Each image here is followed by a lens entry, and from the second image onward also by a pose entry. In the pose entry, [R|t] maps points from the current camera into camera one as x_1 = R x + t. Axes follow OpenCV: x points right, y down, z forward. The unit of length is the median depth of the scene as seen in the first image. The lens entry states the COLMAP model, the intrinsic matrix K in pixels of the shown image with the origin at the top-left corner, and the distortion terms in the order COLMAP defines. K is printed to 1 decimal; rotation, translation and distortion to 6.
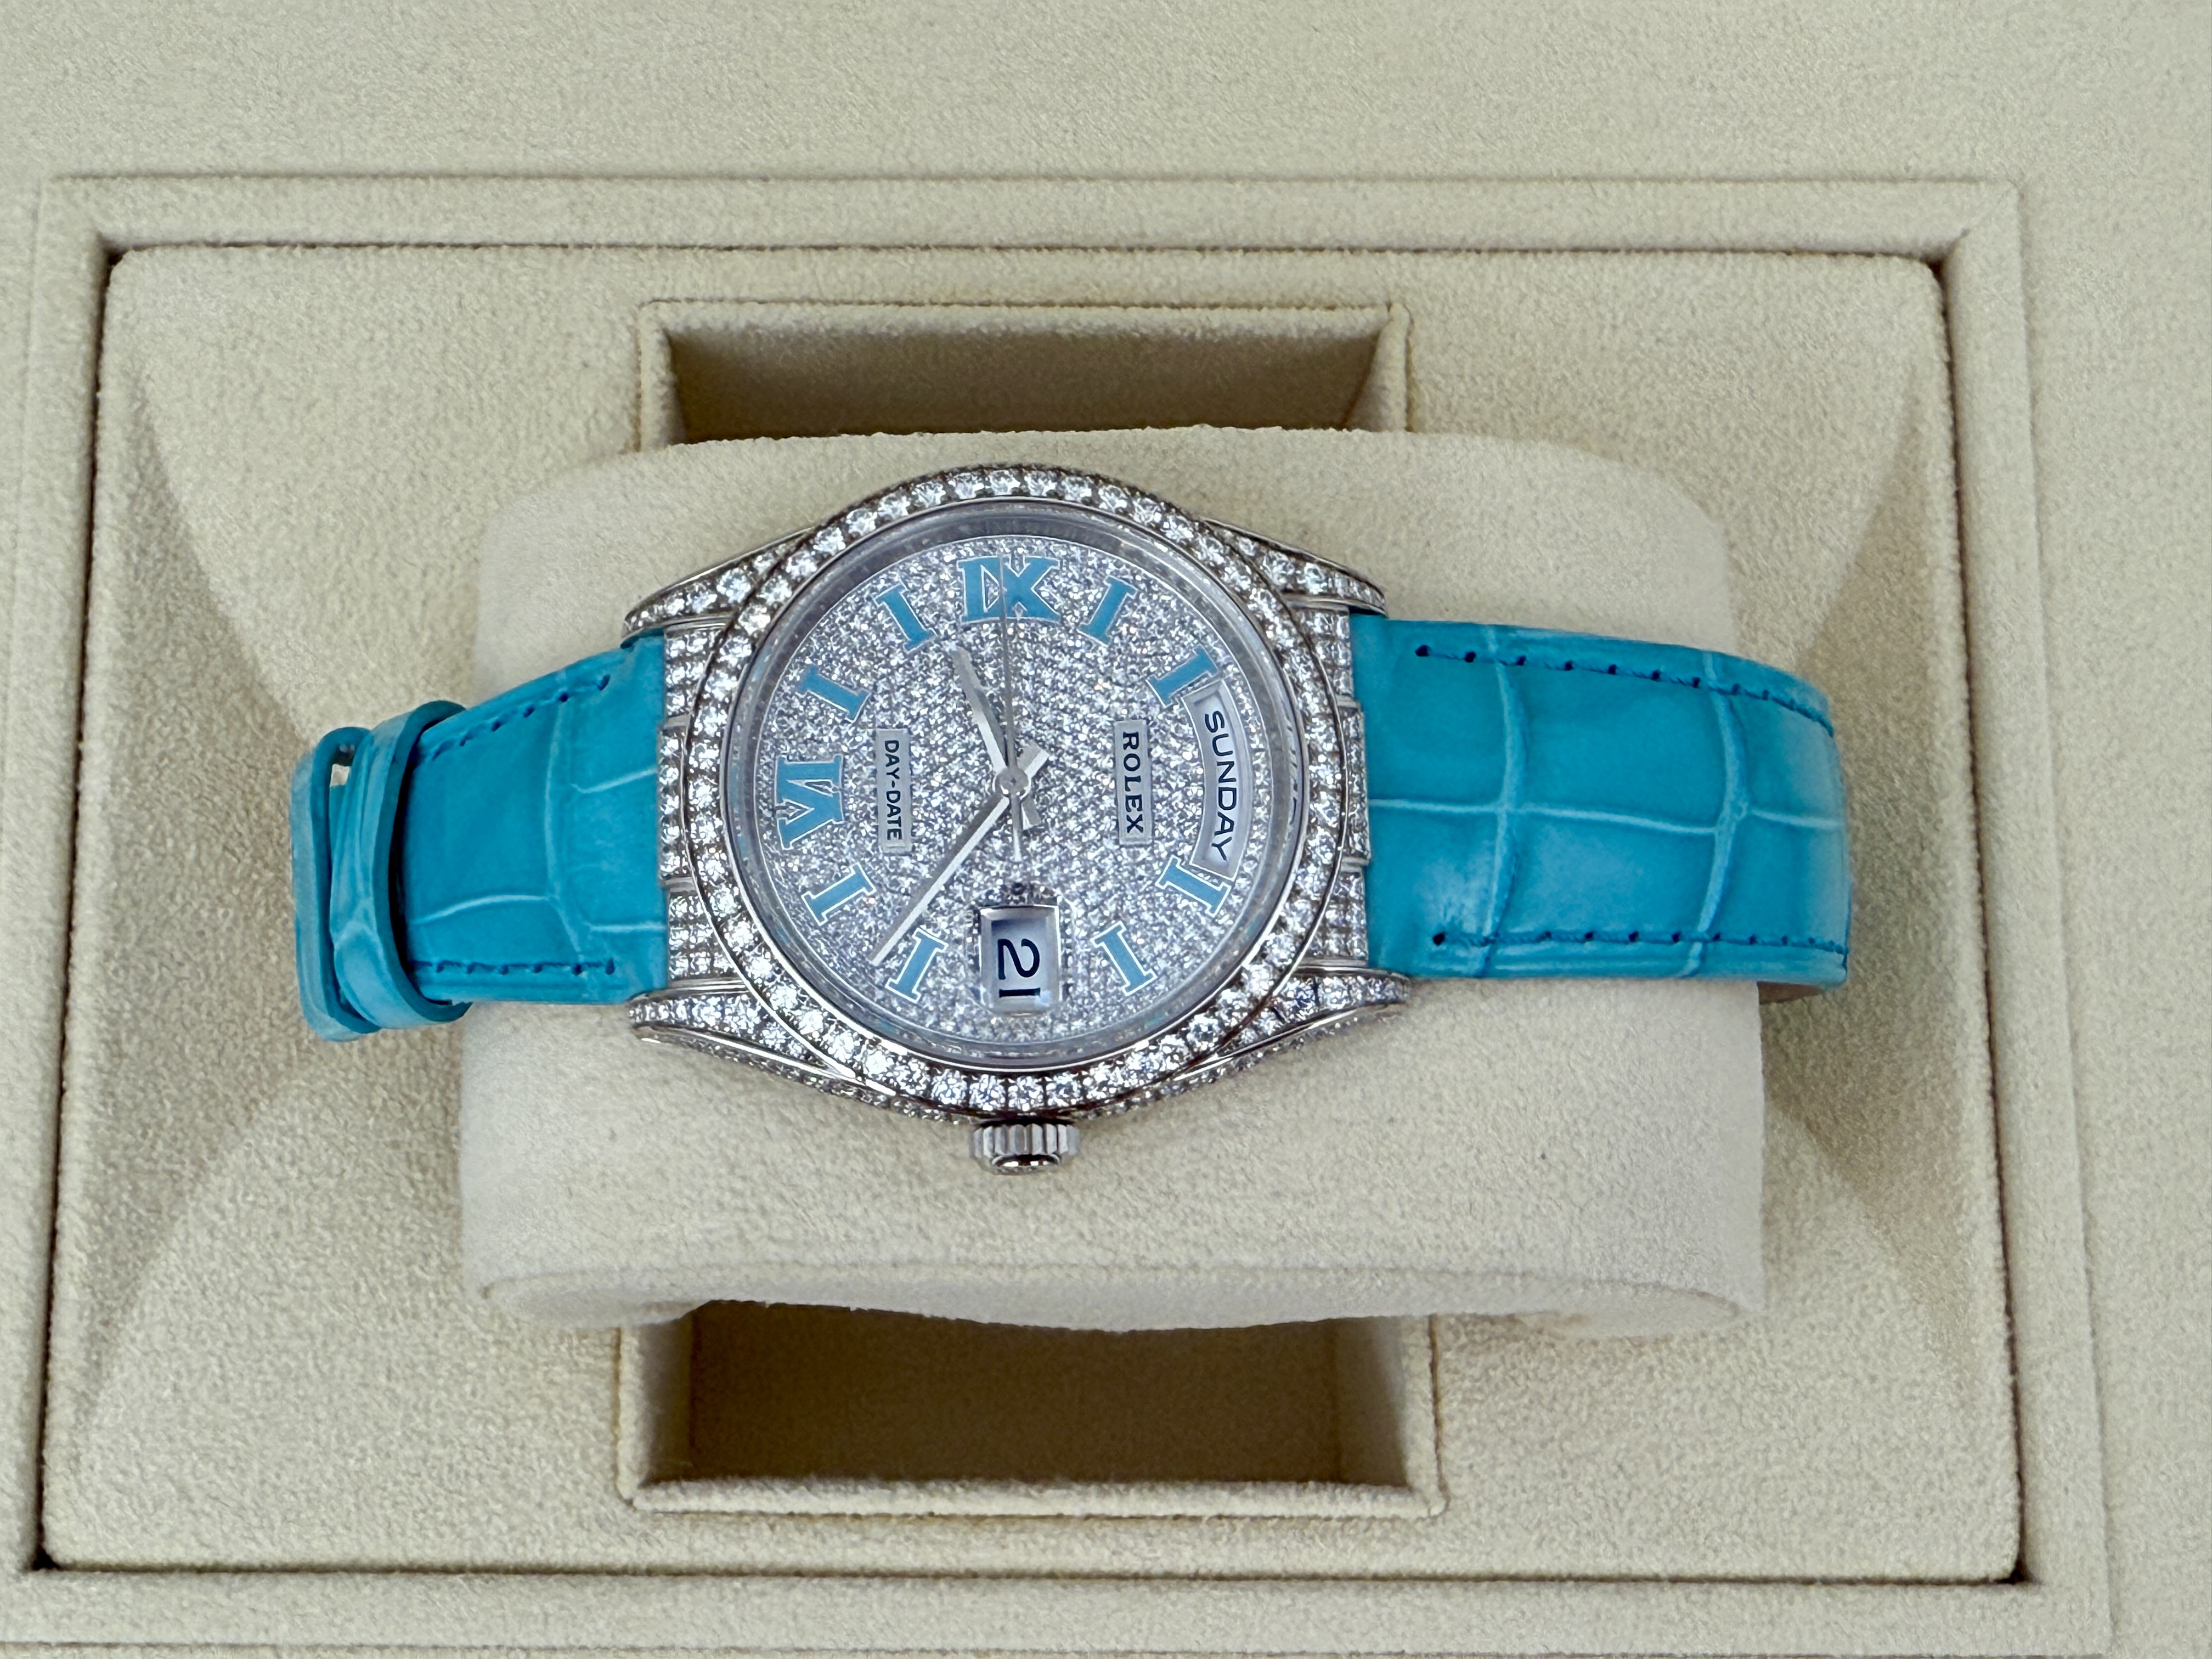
lens RADIAL K [[3178.0, 0, 881.8], [0, 3178.0, 834.6], [0, 0, 1]] dist [-0.002014, 0.028150]
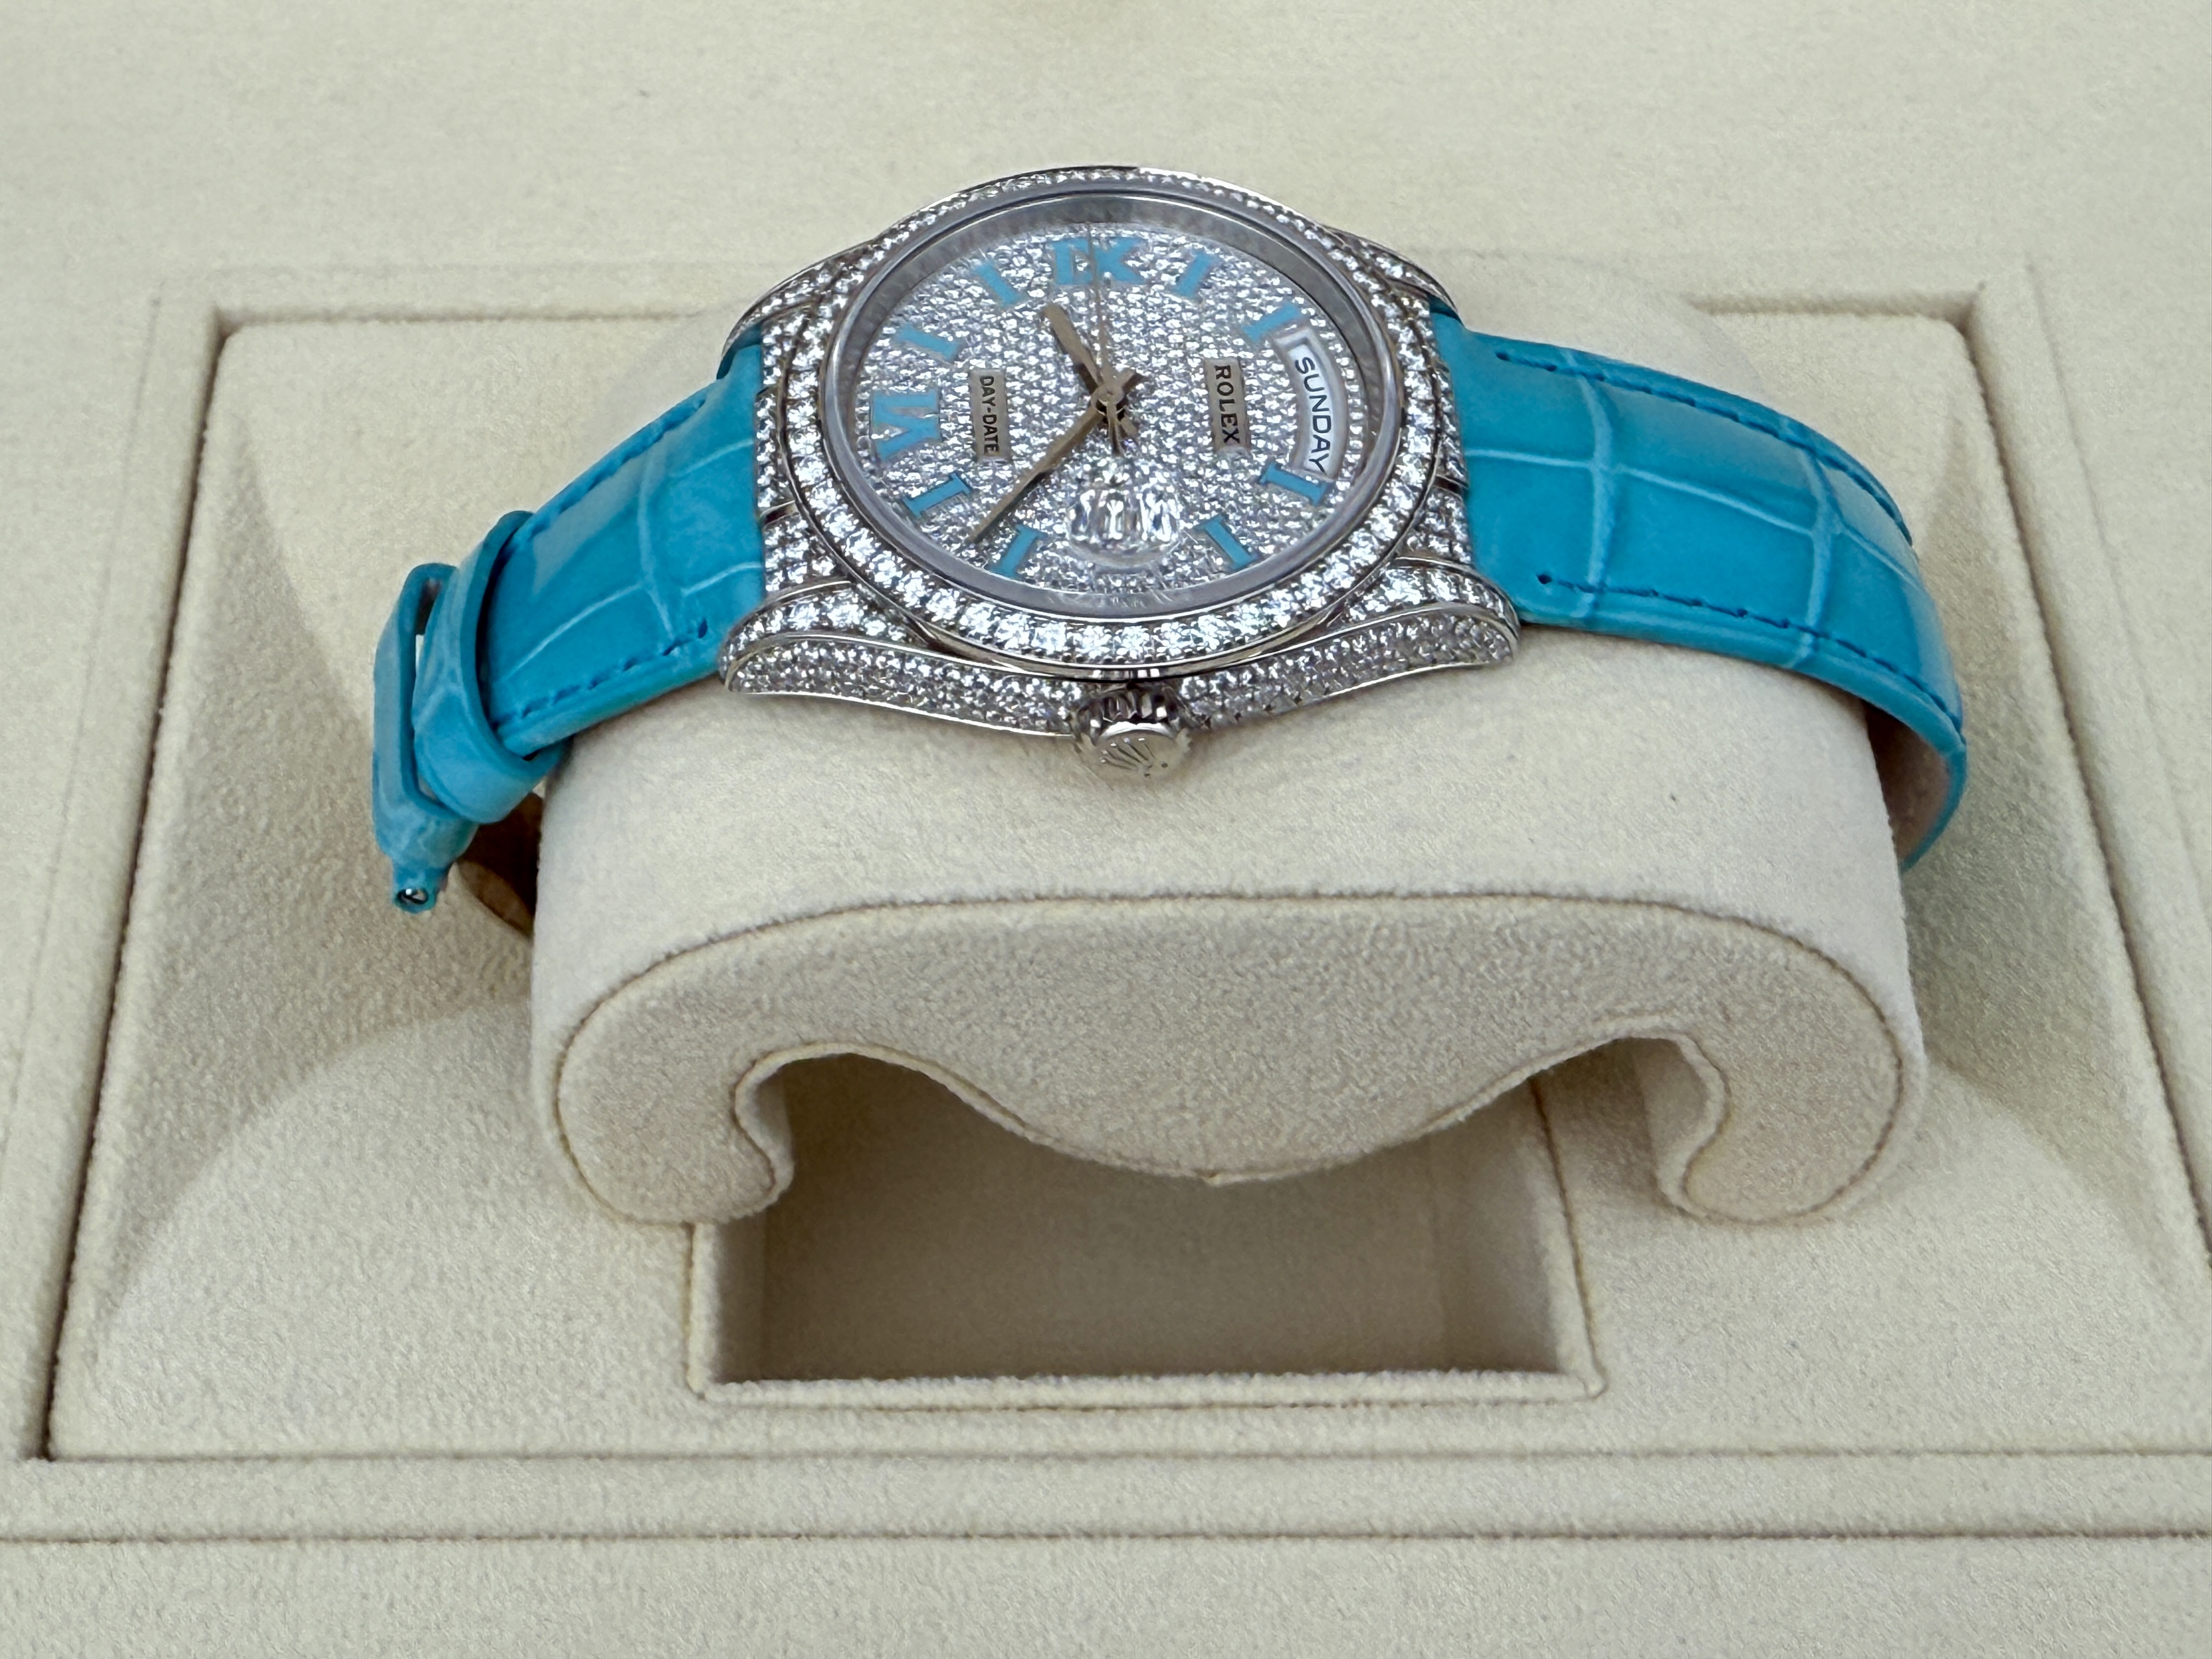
lens RADIAL K [[3192.2, 0, 882.2], [0, 3192.2, 829.0], [0, 0, 1]] dist [0.003485, 0.004892]
pose [[0.999970, -0.006369, -0.004428, -0.022034], [0.004048, 0.915374, -0.402583, 0.416076], [0.006618, 0.402553, 0.915373, 0.101336]]
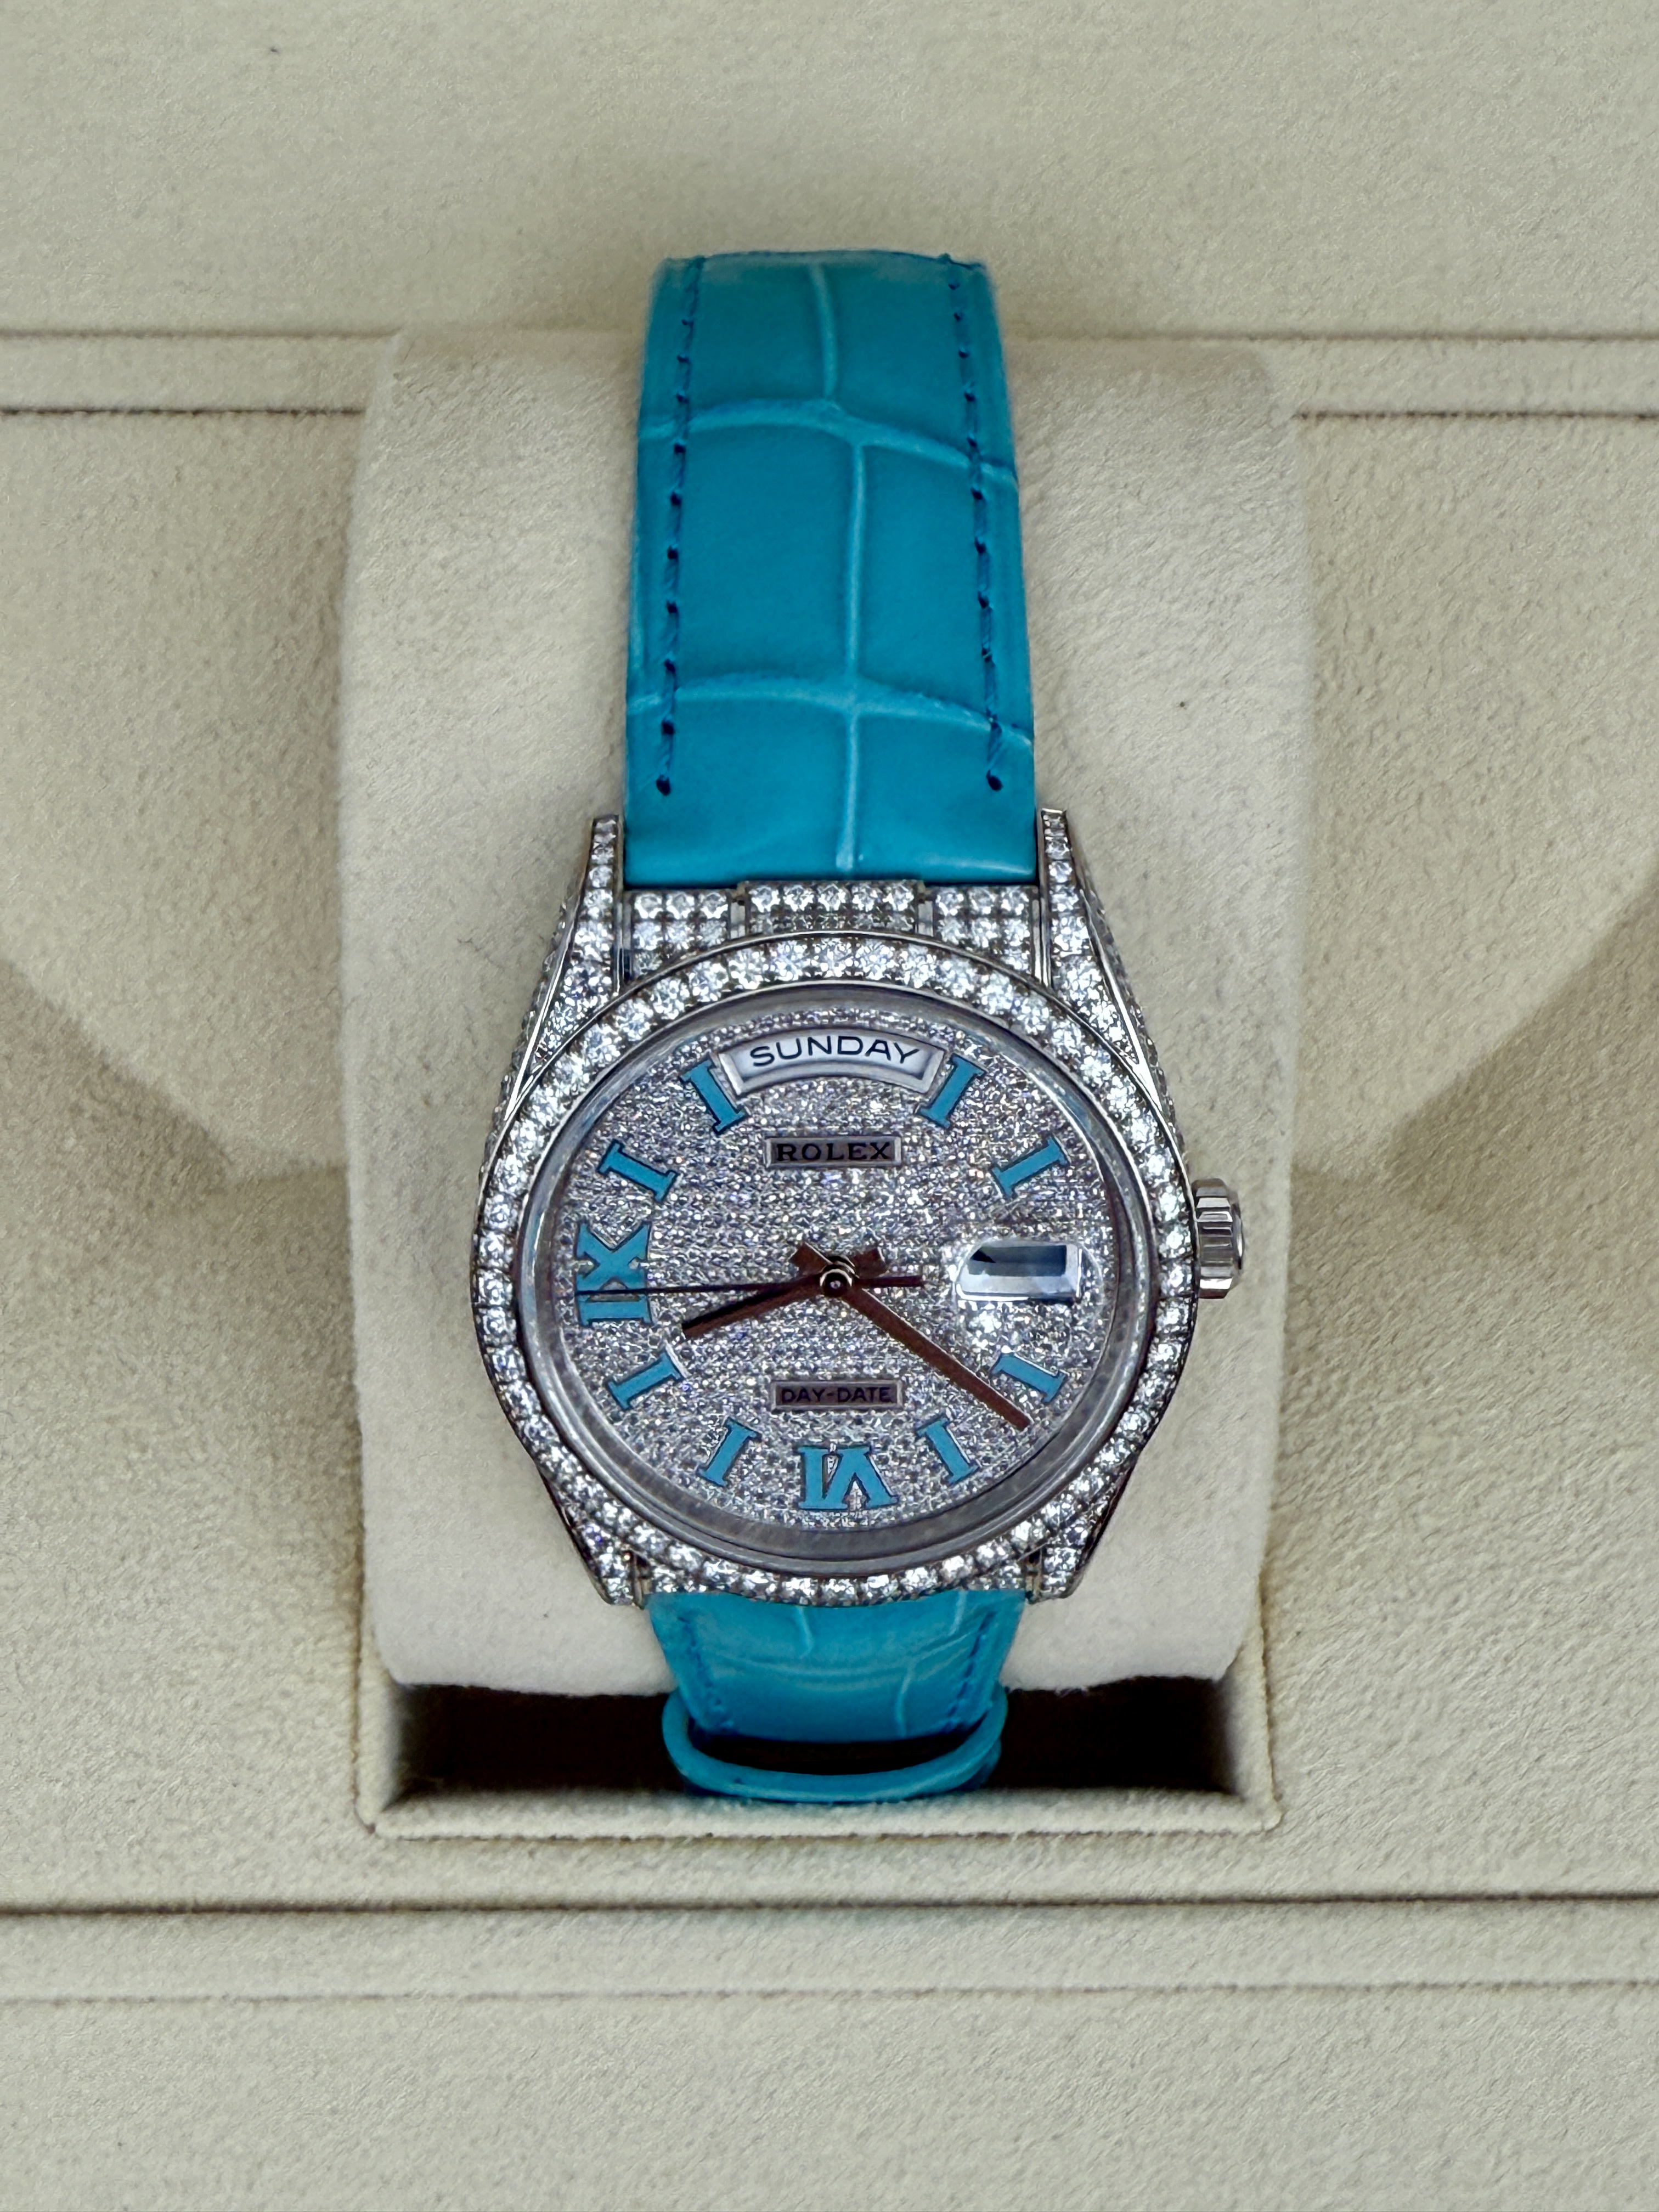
lens RADIAL K [[3178.0, 0, 816.8], [0, 3178.0, 893.0], [0, 0, 1]] dist [-0.002014, 0.028150]
pose [[0.999402, -0.007534, 0.033747, 0.016868], [0.007578, 0.999971, -0.001173, -0.048981], [-0.033737, 0.001428, 0.999430, 0.100474]]
